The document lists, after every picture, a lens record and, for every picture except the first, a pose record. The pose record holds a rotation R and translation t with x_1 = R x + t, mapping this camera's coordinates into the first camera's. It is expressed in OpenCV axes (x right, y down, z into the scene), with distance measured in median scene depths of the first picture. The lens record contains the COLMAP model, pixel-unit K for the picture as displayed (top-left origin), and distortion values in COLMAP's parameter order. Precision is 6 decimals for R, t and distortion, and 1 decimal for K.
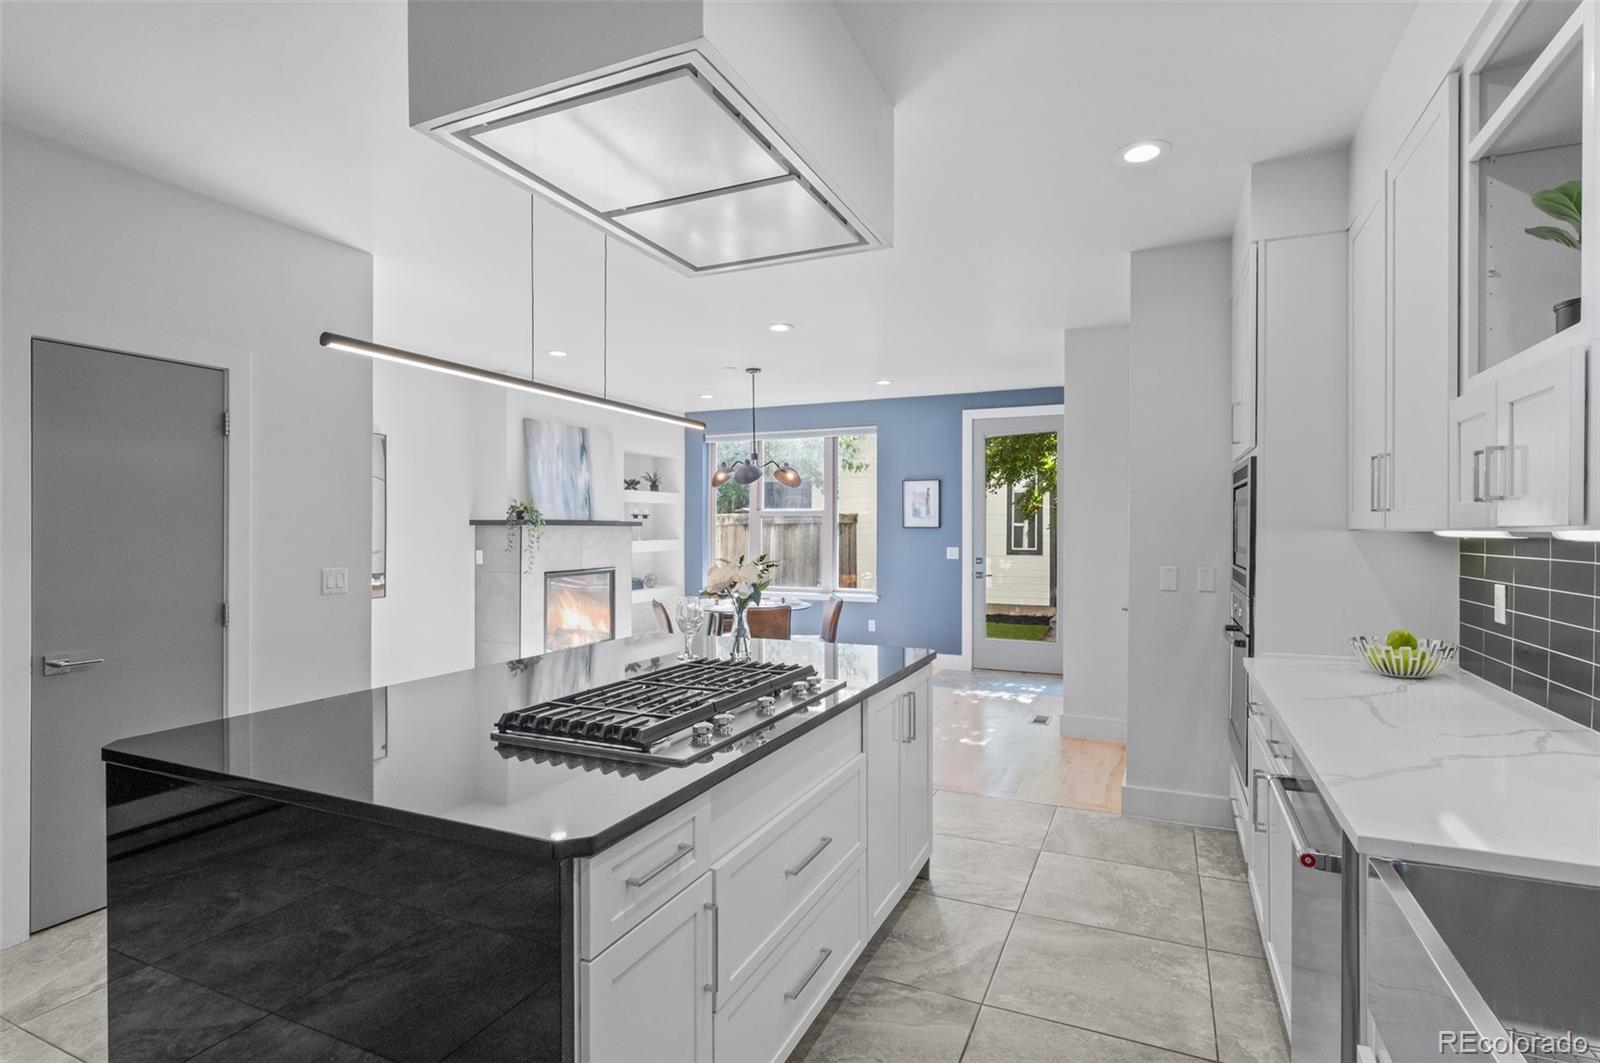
lens RADIAL K [[802.7, 0, 783.7], [0, 802.7, 529.9], [0, 0, 1]] dist [0.011678, -0.004547]
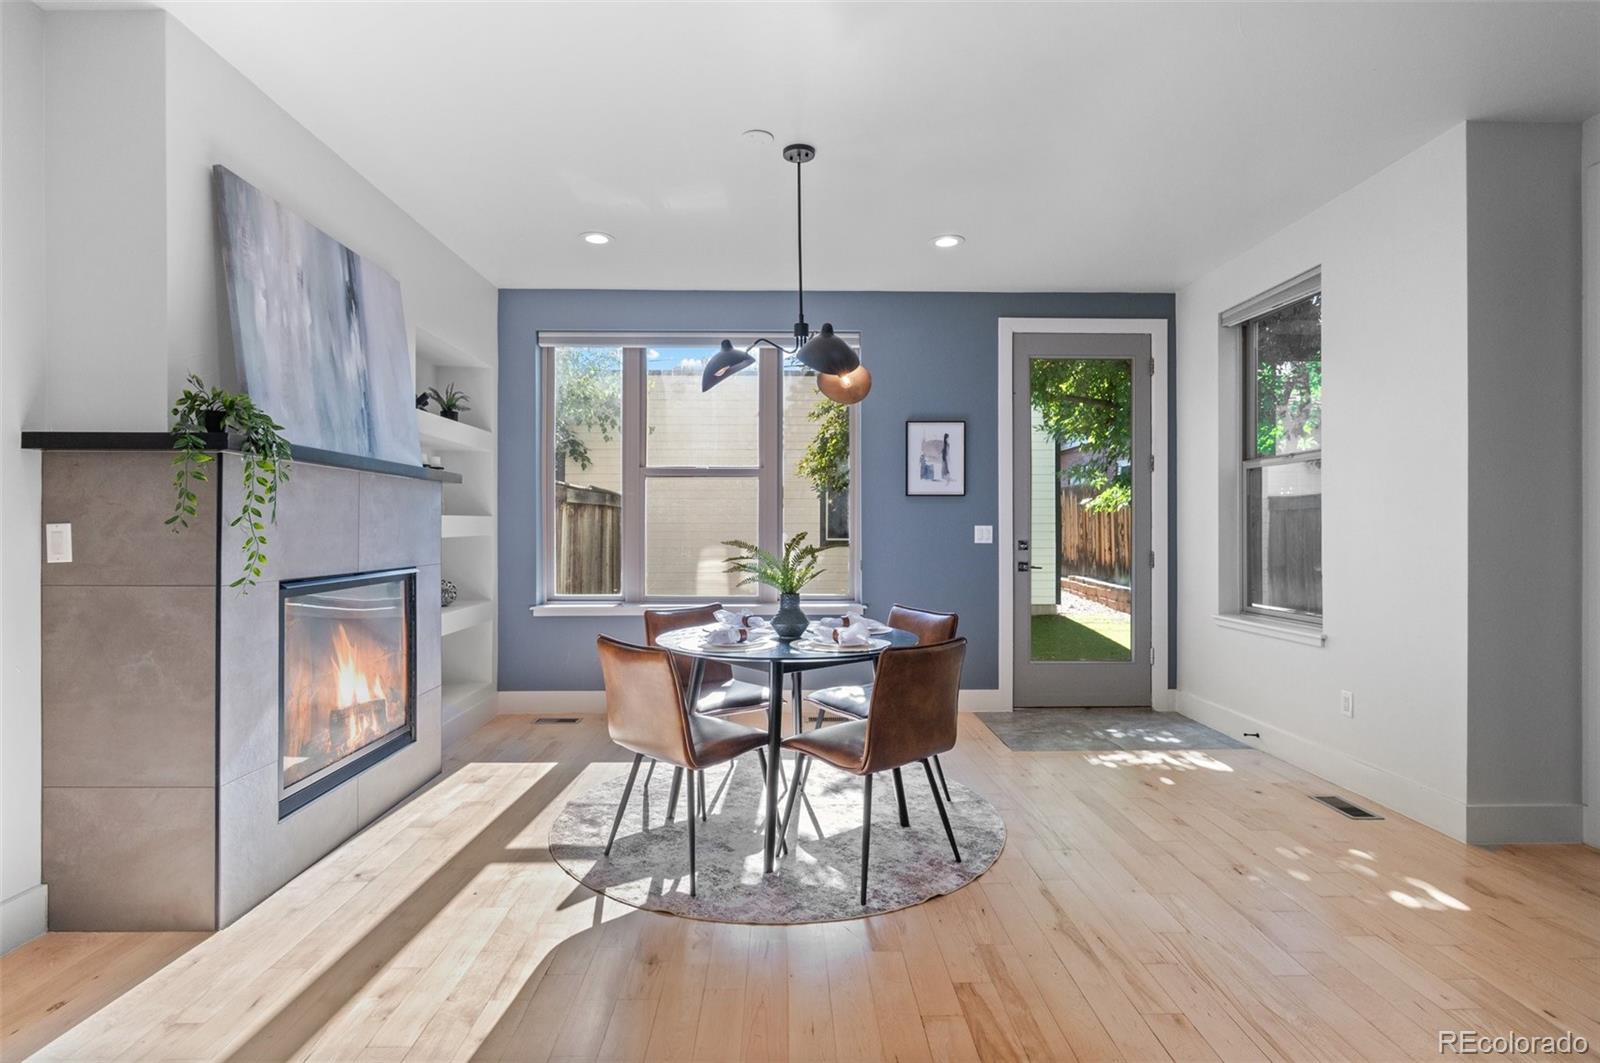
lens RADIAL K [[802.7, 0, 796.0], [0, 802.7, 527.5], [0, 0, 1]] dist [0.011678, -0.004547]
pose [[0.898334, -0.000534, 0.439313, -0.224289], [0.002005, 0.999994, -0.002884, 0.025992], [-0.439308, 0.003471, 0.898330, 0.500642]]
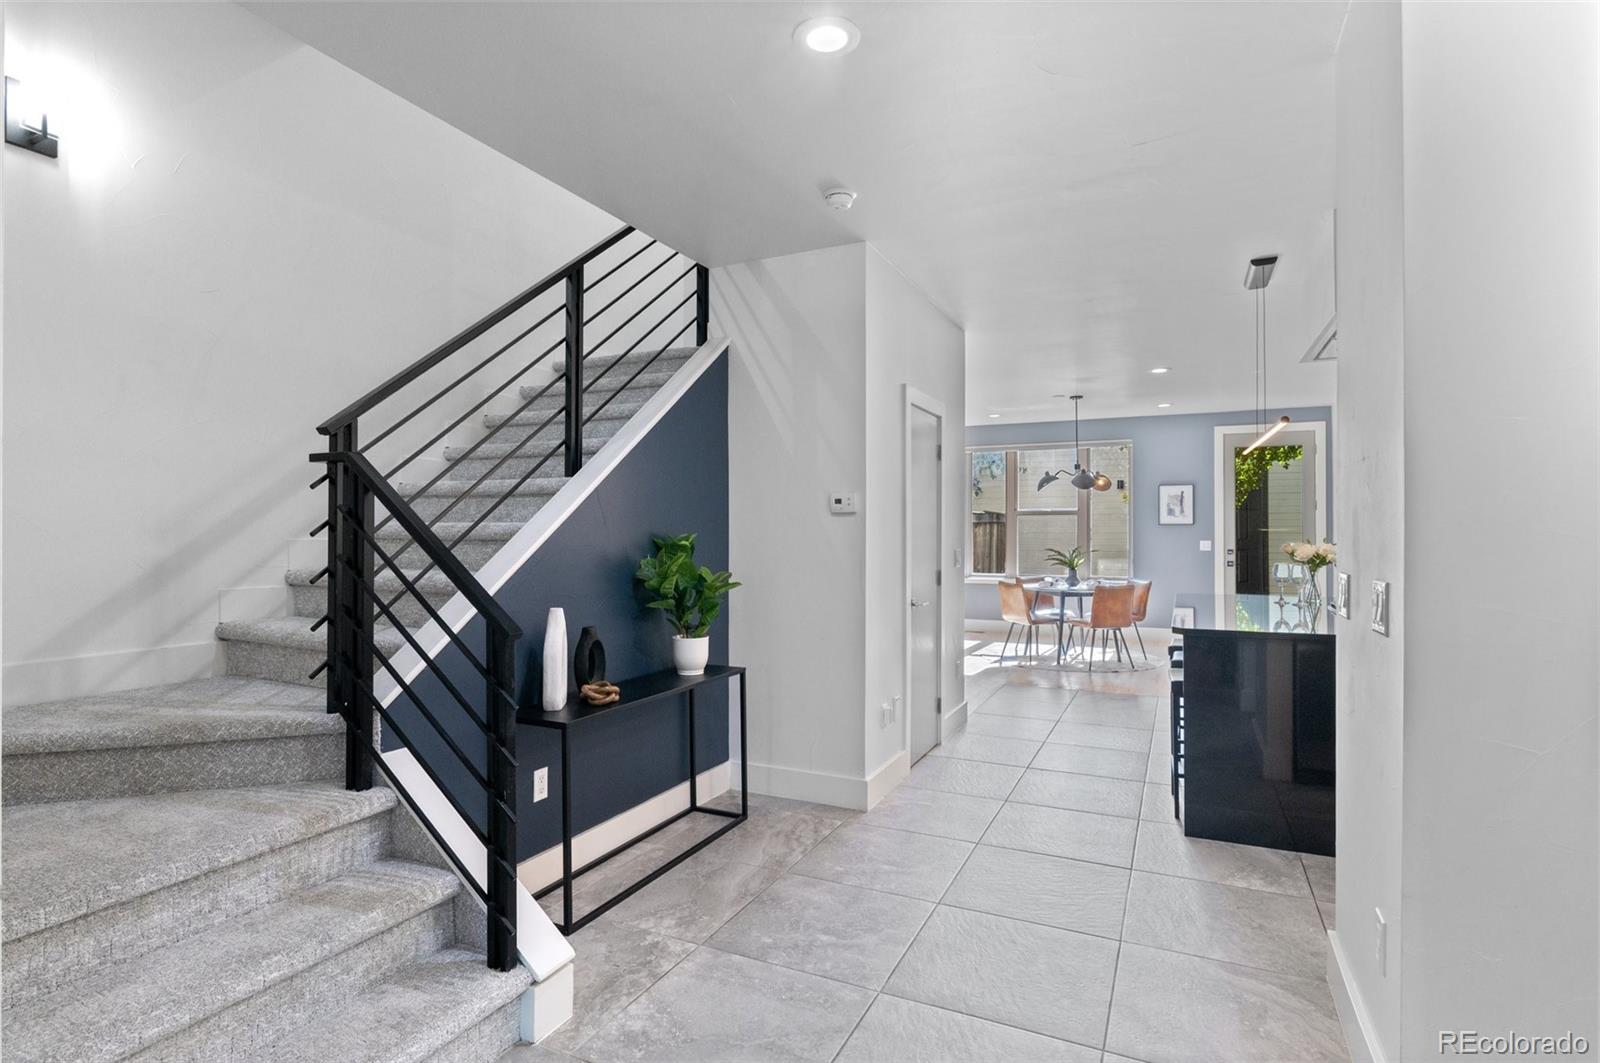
lens RADIAL K [[802.7, 0, 801.0], [0, 802.7, 524.3], [0, 0, 1]] dist [0.011678, -0.004547]
pose [[0.999985, -0.004601, -0.003002, -0.407094], [0.004574, 0.999951, -0.008749, 0.005224], [0.003042, 0.008735, 0.999957, -0.211848]]
